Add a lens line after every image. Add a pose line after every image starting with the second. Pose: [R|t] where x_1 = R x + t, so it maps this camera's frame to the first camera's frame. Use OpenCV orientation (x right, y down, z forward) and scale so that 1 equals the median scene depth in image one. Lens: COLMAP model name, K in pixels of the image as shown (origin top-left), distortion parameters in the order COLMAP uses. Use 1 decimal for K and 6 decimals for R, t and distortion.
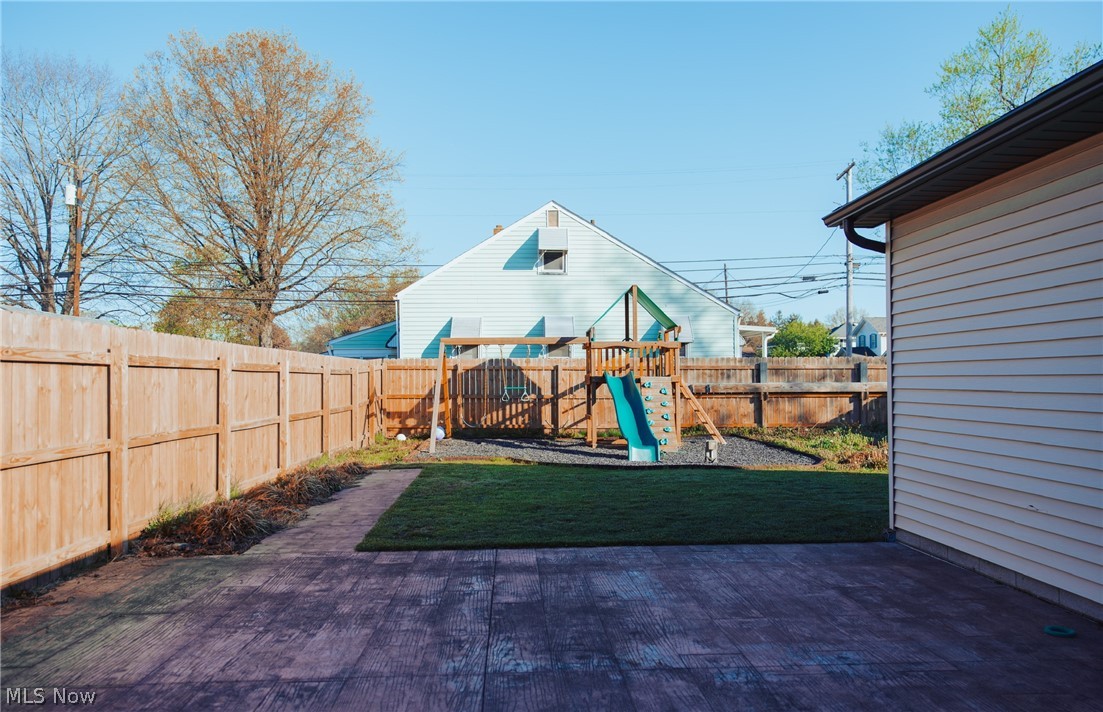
lens RADIAL K [[823.0, 0, 552.4], [0, 823.0, 360.7], [0, 0, 1]] dist [-0.006903, 0.000159]
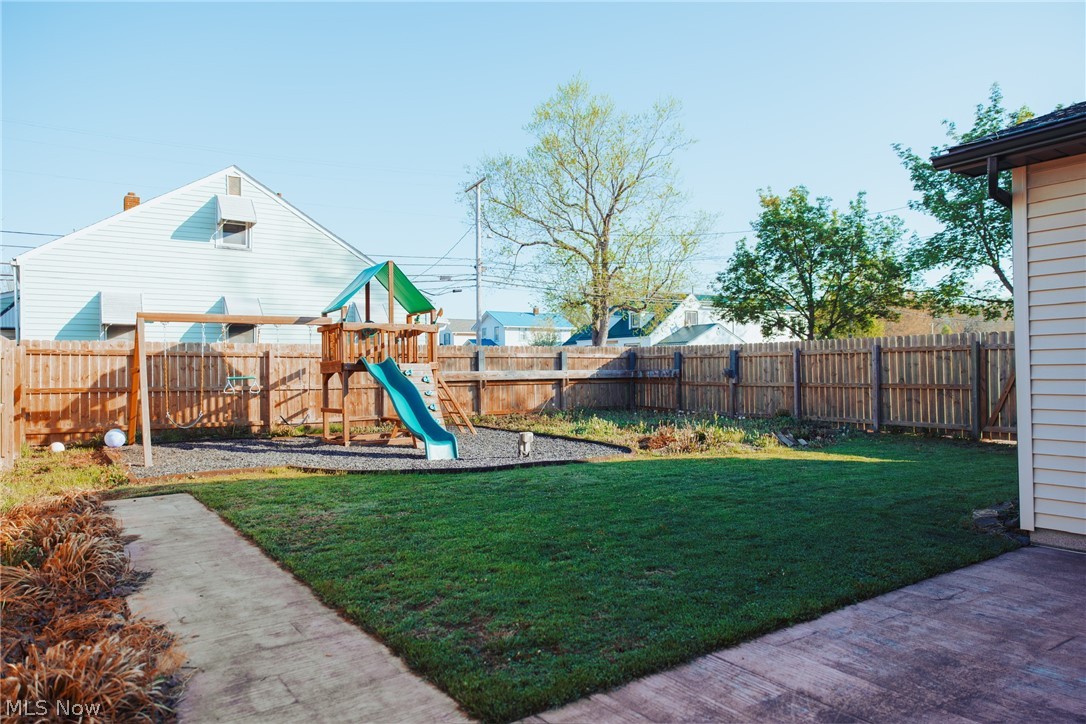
lens RADIAL K [[719.8, 0, 540.1], [0, 719.8, 355.8], [0, 0, 1]] dist [0.006219, -0.000559]
pose [[0.859309, 0.006502, 0.511416, -0.131781], [-0.006271, 0.999978, -0.002177, 0.009619], [-0.511419, -0.001336, 0.859331, 0.204702]]
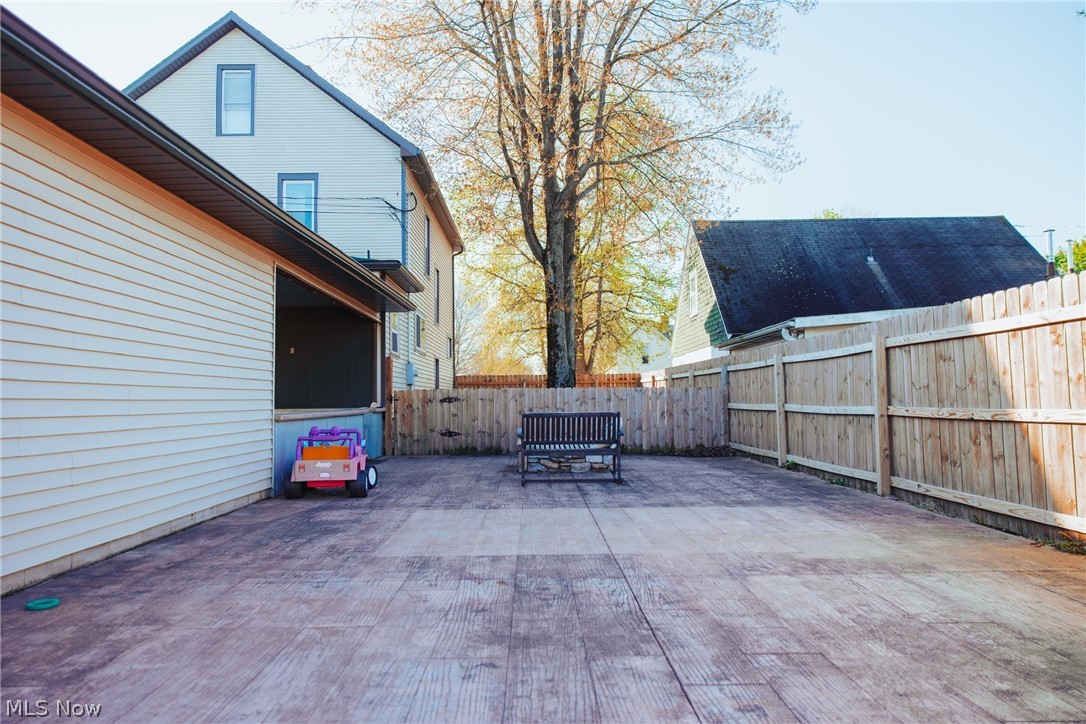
lens RADIAL K [[719.8, 0, 541.3], [0, 719.8, 358.4], [0, 0, 1]] dist [0.006219, -0.000559]
pose [[-0.999119, 0.020533, 0.036605, -0.002304], [0.017275, 0.996042, -0.087194, 0.188020], [-0.038251, -0.086485, -0.995519, 2.765642]]
